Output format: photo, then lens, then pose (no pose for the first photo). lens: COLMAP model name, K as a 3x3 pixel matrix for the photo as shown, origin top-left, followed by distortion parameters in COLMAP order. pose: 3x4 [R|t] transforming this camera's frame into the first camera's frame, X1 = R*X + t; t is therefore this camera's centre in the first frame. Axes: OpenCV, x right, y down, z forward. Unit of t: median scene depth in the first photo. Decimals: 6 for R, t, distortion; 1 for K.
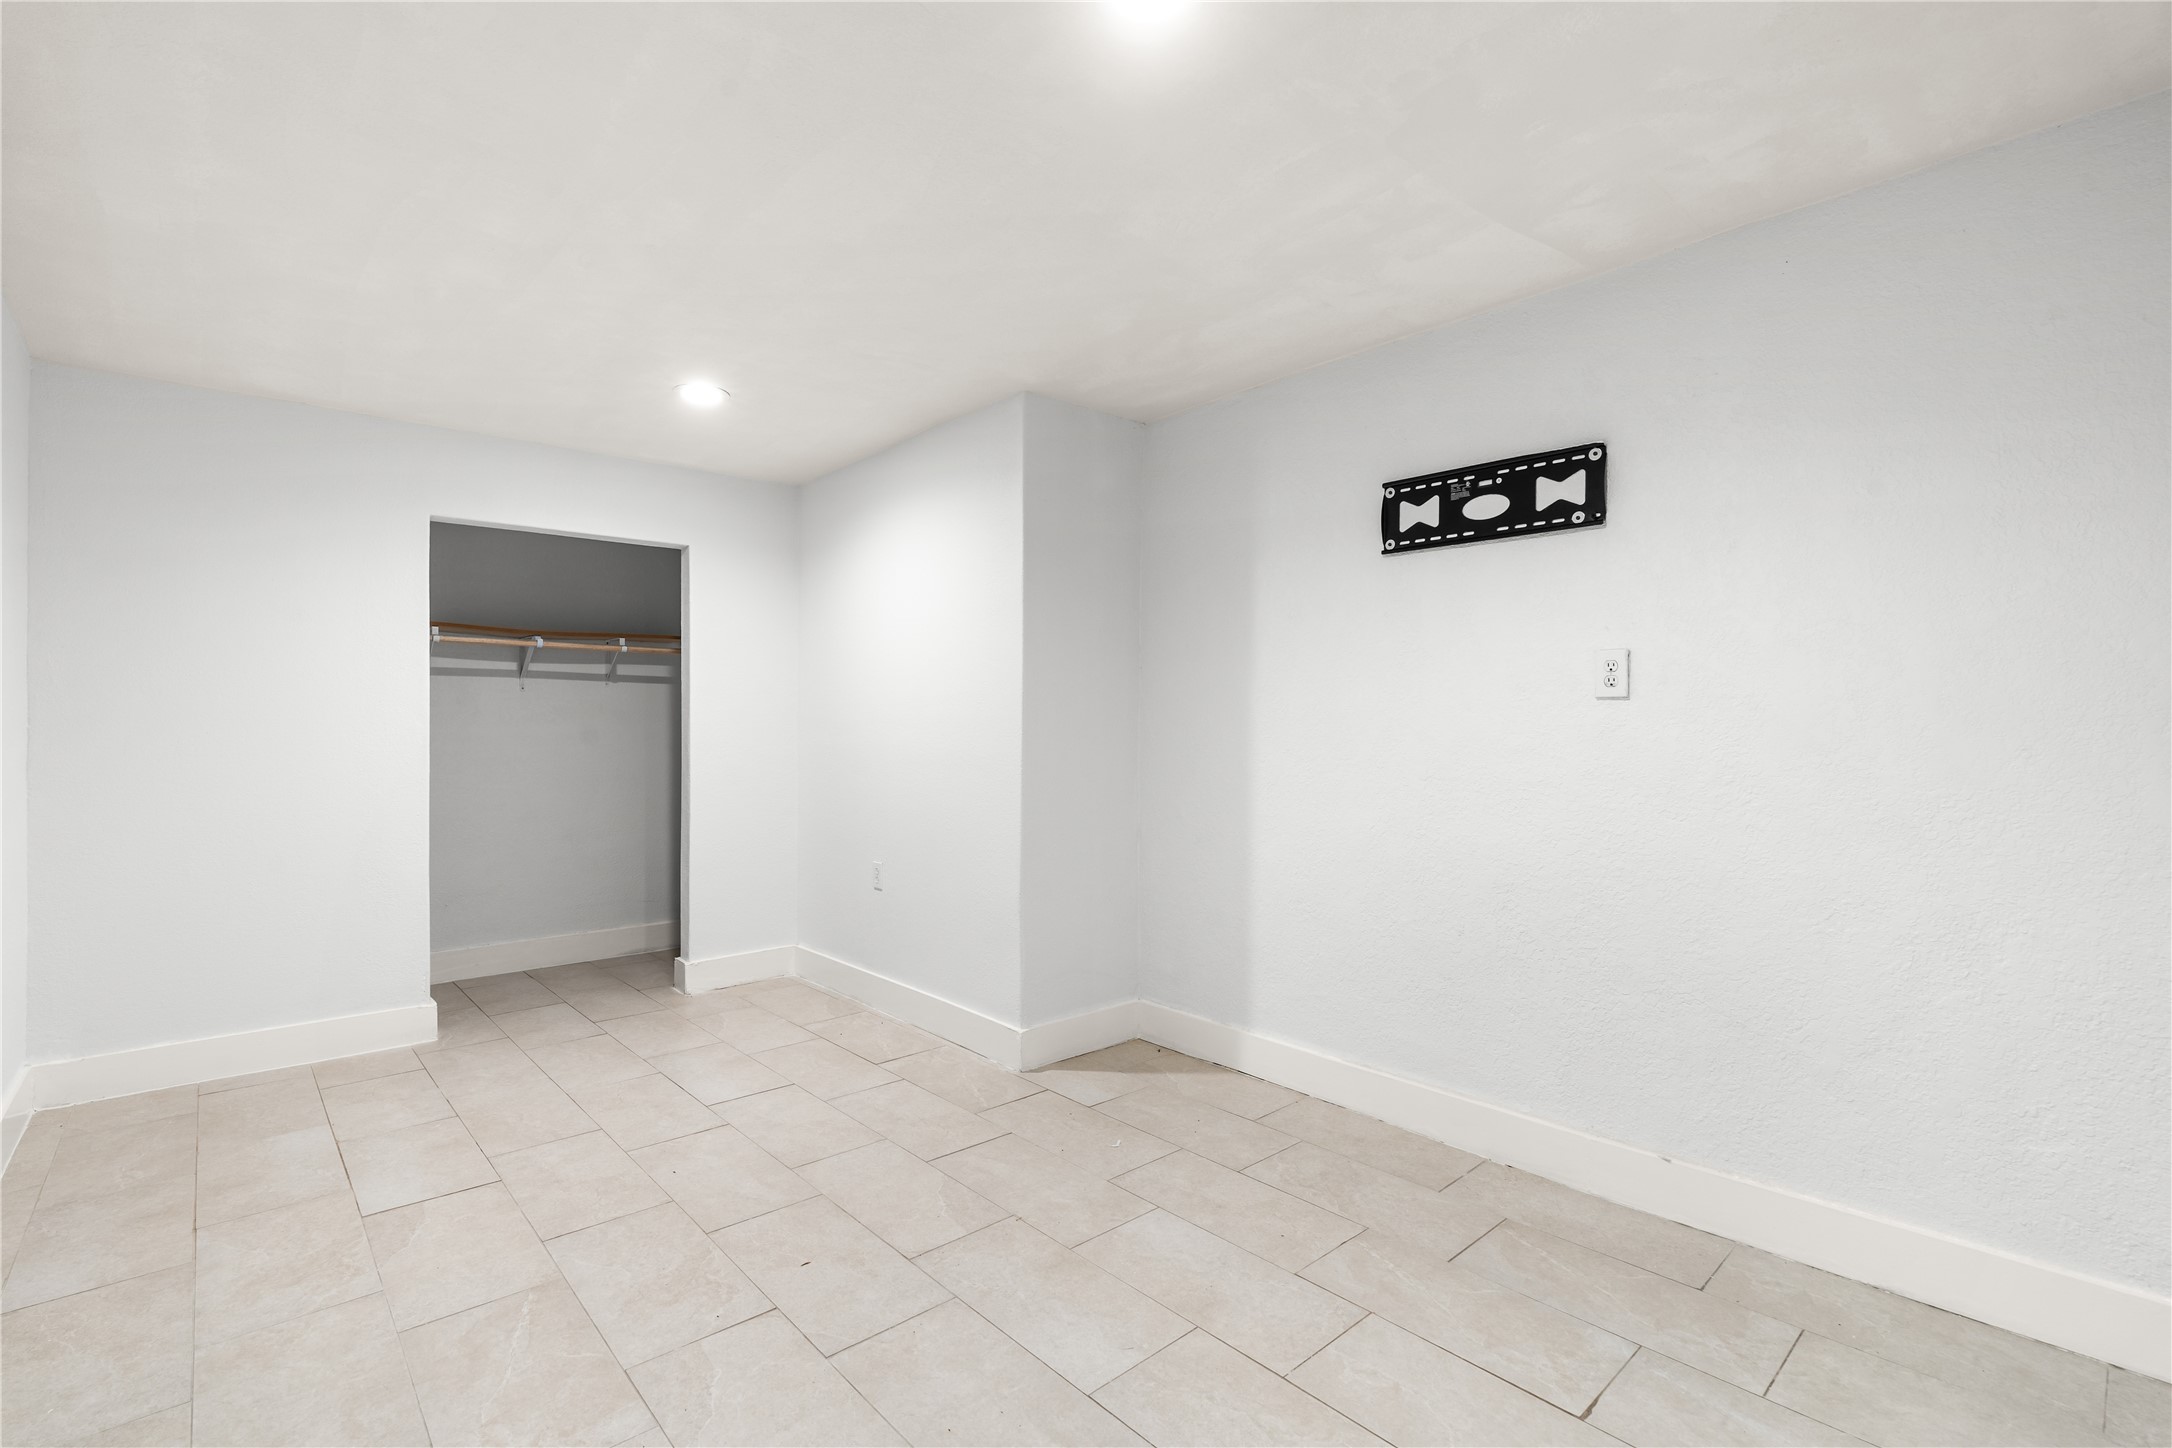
lens RADIAL K [[977.4, 0, 1084.7], [0, 977.4, 717.4], [0, 0, 1]] dist [-0.005563, 0.001421]
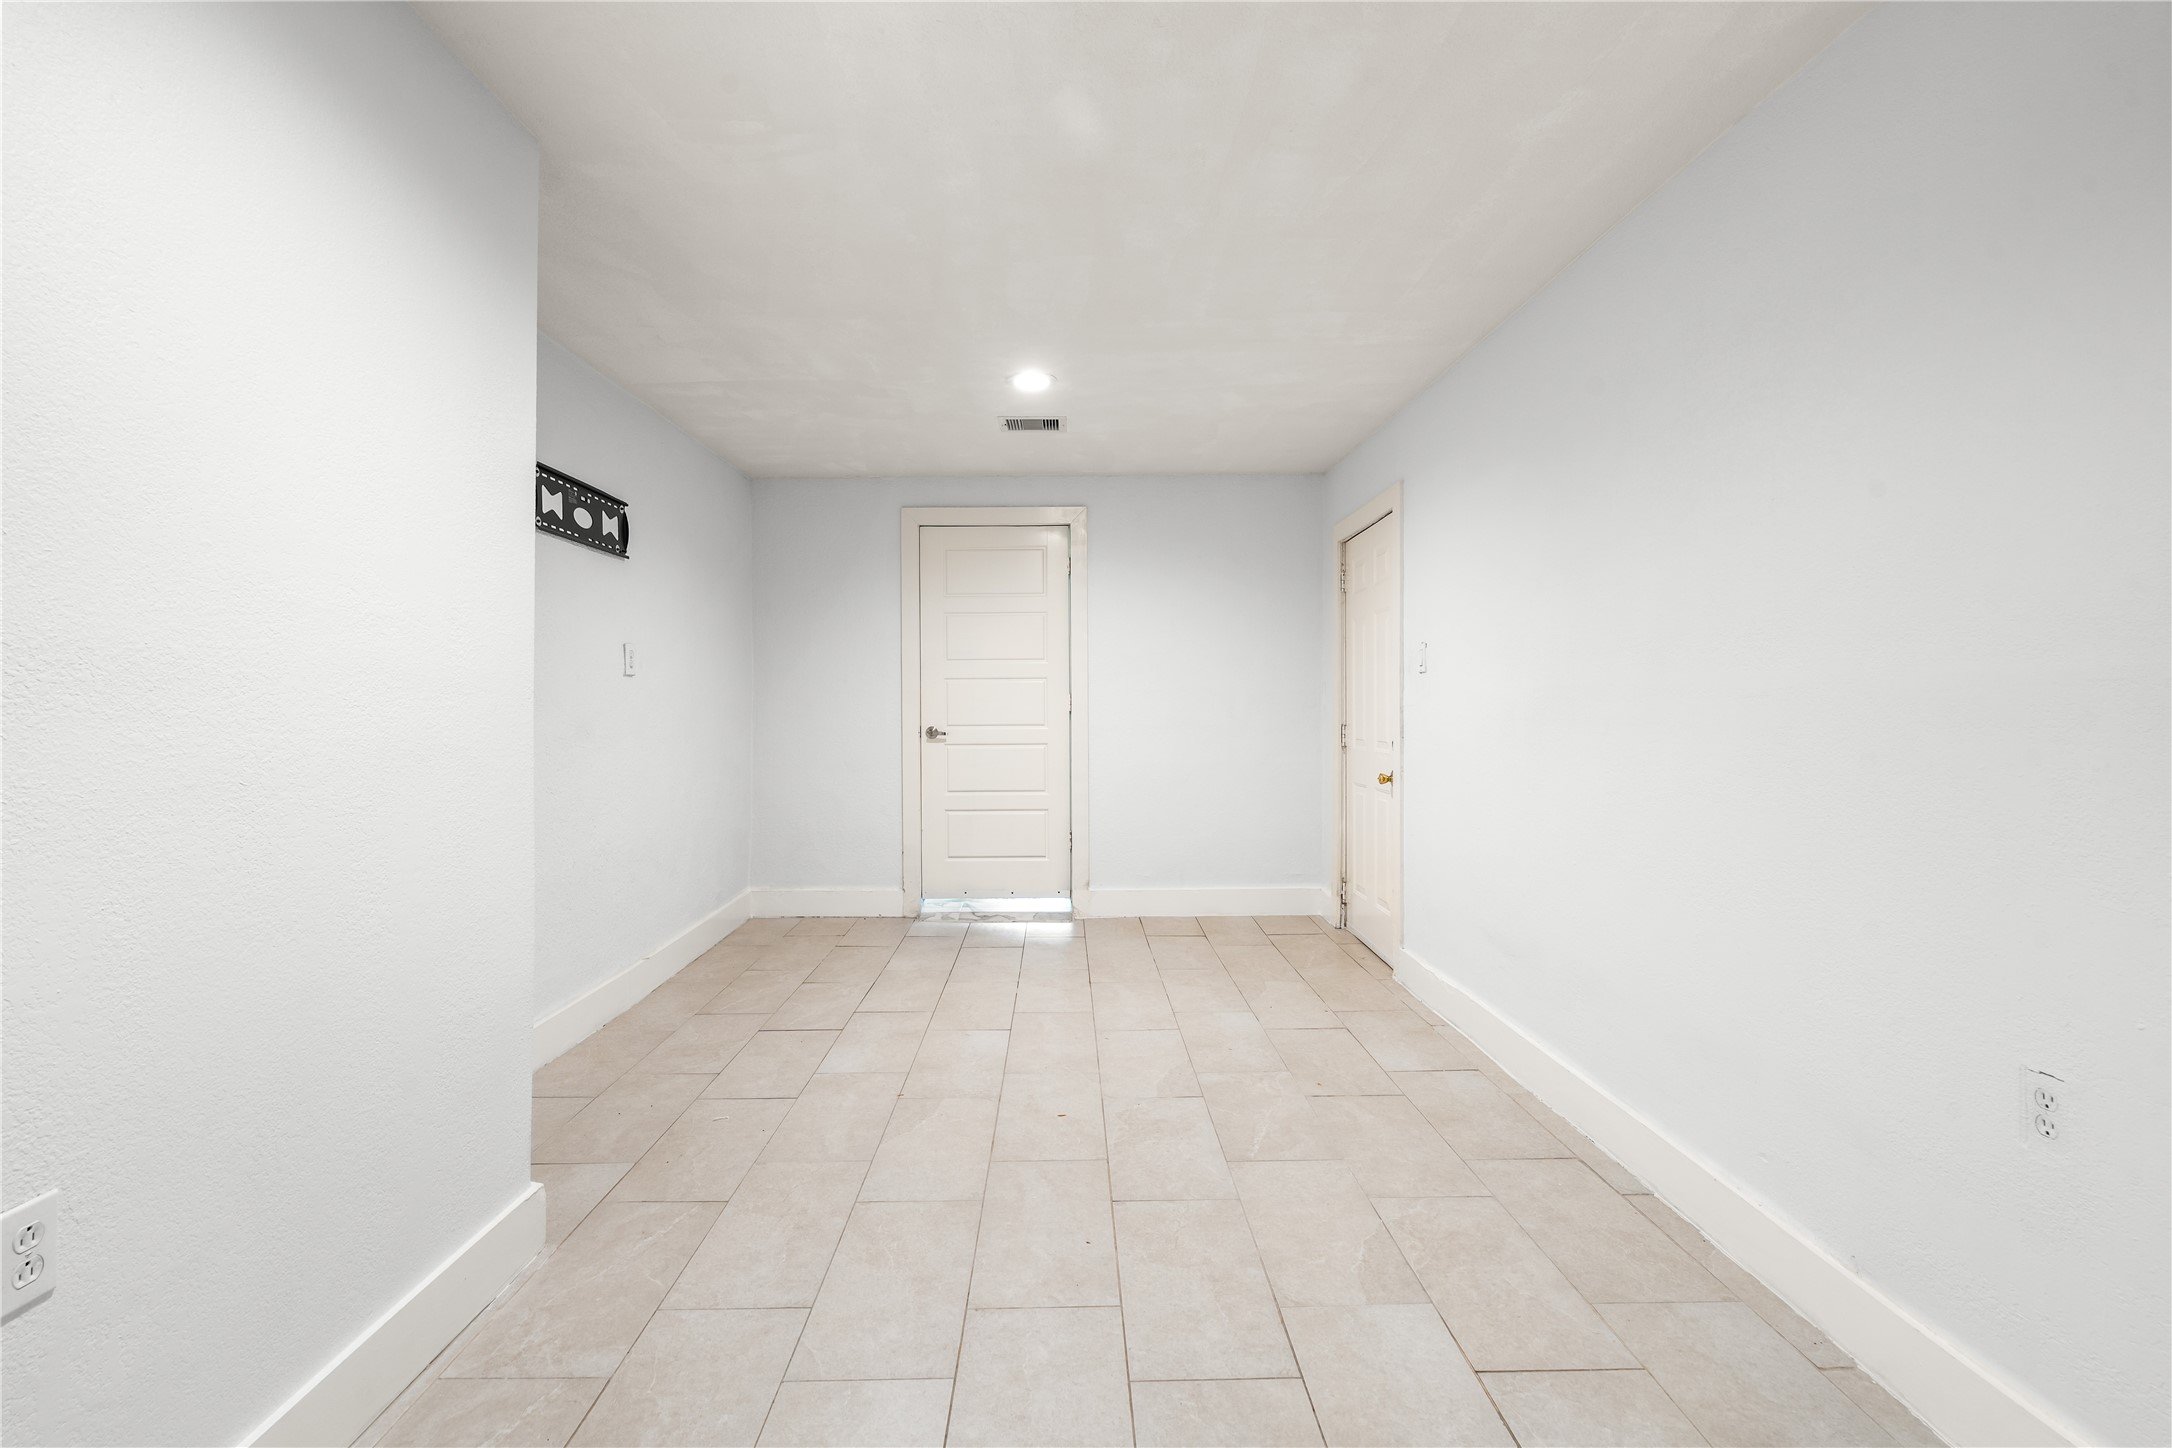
lens RADIAL K [[977.4, 0, 1084.7], [0, 977.4, 717.4], [0, 0, 1]] dist [-0.005563, 0.001421]
pose [[-0.757661, -0.009894, 0.652574, -0.993934], [-0.004874, 0.999943, 0.009502, 0.027948], [-0.652630, 0.004018, -0.757666, 1.704051]]
